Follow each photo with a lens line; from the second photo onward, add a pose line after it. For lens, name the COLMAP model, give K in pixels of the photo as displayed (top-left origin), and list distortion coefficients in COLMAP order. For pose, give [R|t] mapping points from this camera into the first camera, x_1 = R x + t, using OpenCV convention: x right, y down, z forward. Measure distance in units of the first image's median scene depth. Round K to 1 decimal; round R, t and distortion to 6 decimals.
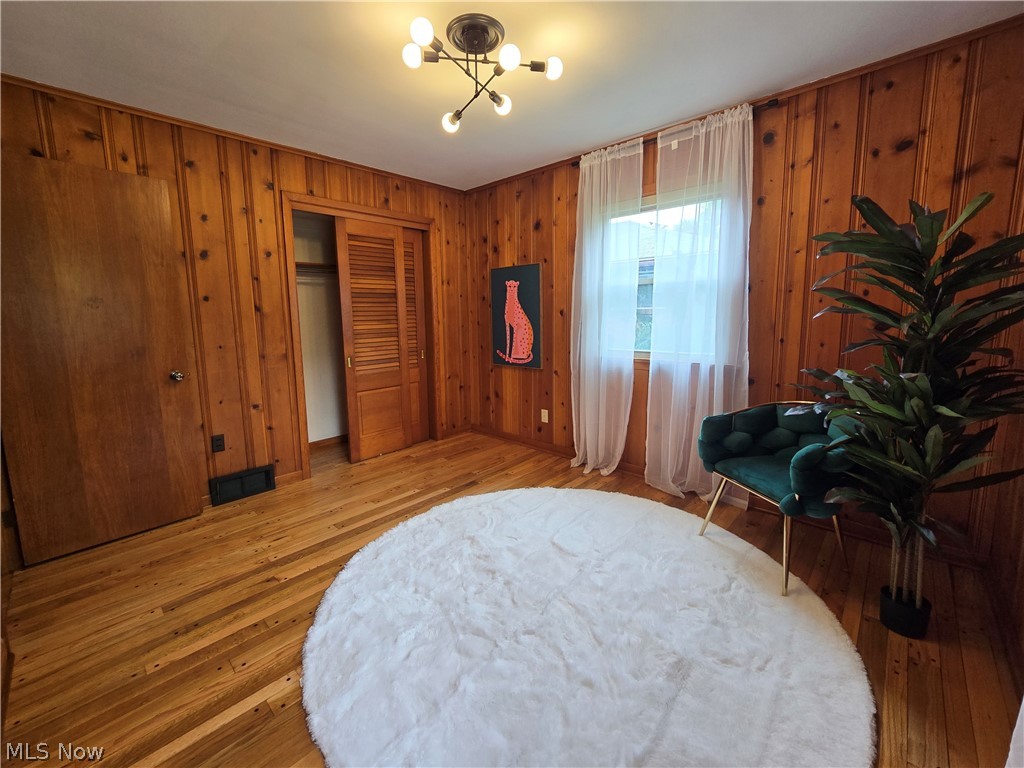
lens RADIAL K [[418.3, 0, 507.4], [0, 418.3, 366.4], [0, 0, 1]] dist [0.001394, -0.003870]
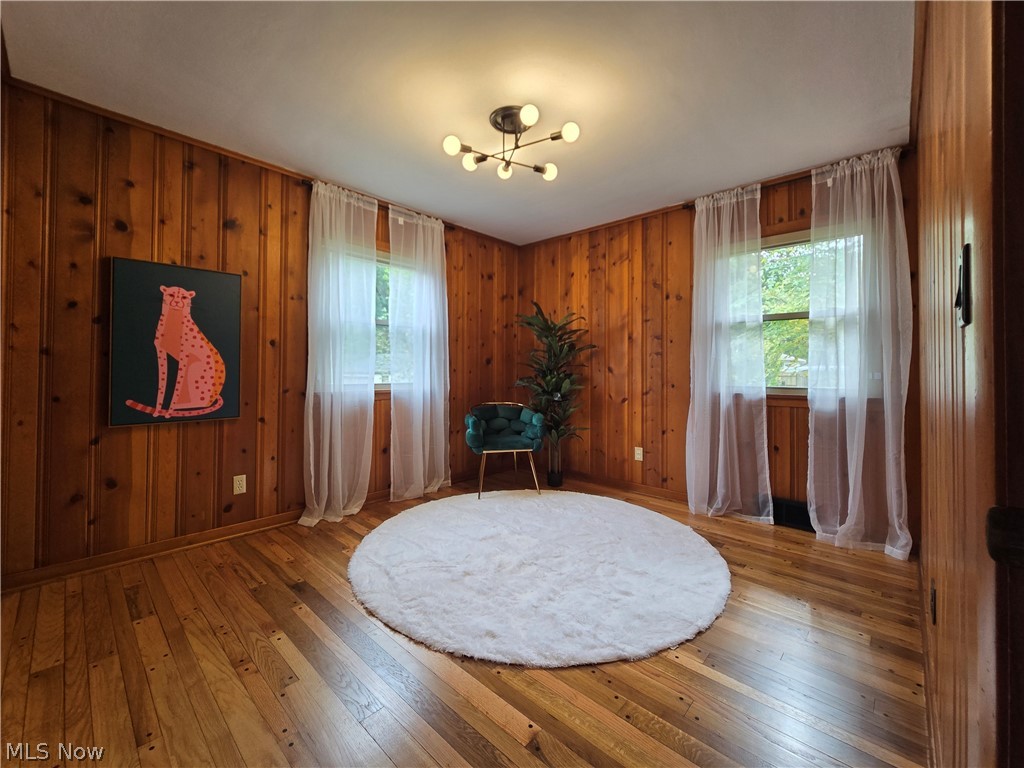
lens RADIAL K [[418.3, 0, 507.4], [0, 418.3, 366.4], [0, 0, 1]] dist [0.001394, -0.003870]
pose [[-0.002822, 0.025490, 0.999671, -0.648330], [0.123898, 0.991981, -0.024944, -0.007509], [-0.992291, 0.123787, -0.005958, 0.540367]]
